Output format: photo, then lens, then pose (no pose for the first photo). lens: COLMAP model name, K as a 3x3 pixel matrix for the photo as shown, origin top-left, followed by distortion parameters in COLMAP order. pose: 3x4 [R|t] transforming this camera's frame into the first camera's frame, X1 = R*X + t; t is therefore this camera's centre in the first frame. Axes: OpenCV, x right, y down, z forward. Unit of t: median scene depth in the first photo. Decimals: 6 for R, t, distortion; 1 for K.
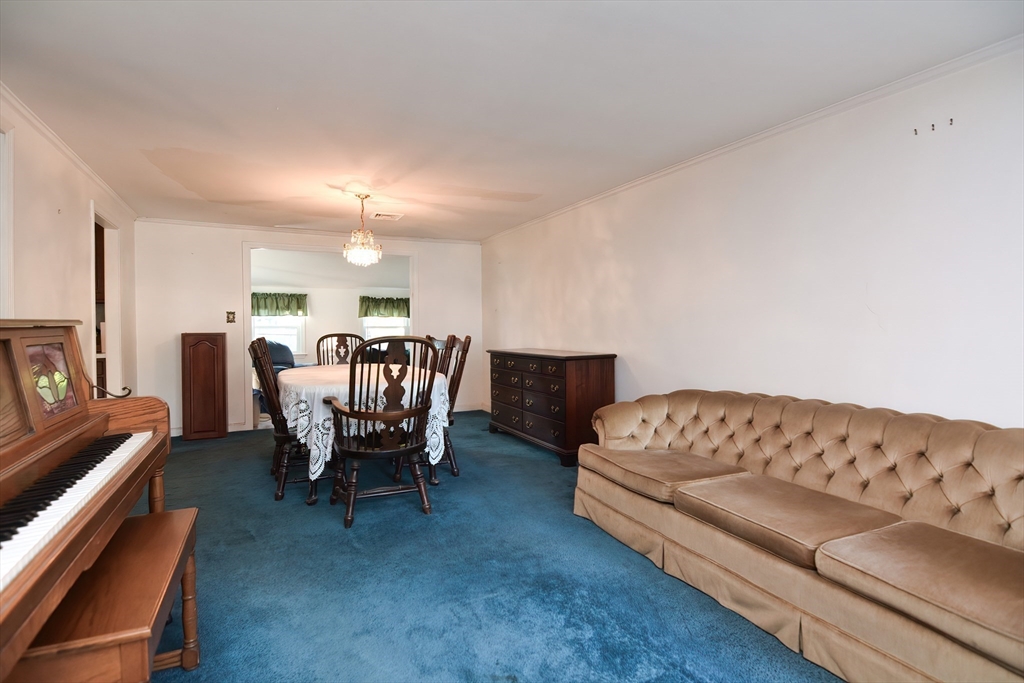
lens RADIAL K [[517.1, 0, 513.4], [0, 517.1, 327.6], [0, 0, 1]] dist [0.002258, 0.000064]
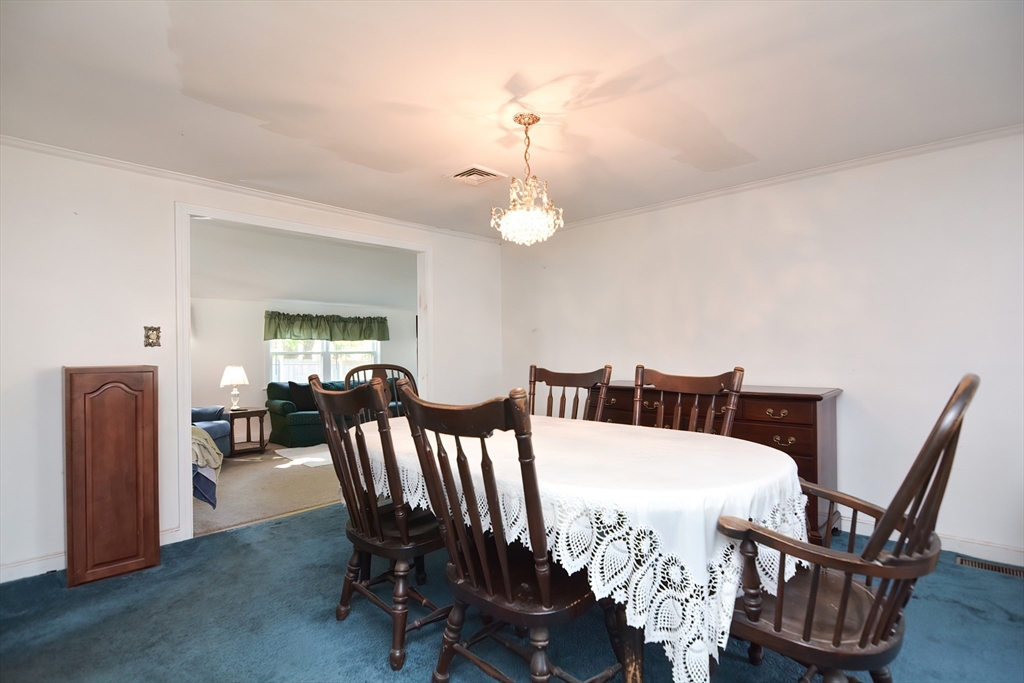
lens RADIAL K [[501.9, 0, 512.0], [0, 501.9, 341.5], [0, 0, 1]] dist [-0.016362, -0.002070]
pose [[0.940500, 0.002622, 0.339783, -0.383150], [0.004790, 0.999769, -0.020973, -0.002160], [-0.339759, 0.021353, 0.940270, 0.391956]]
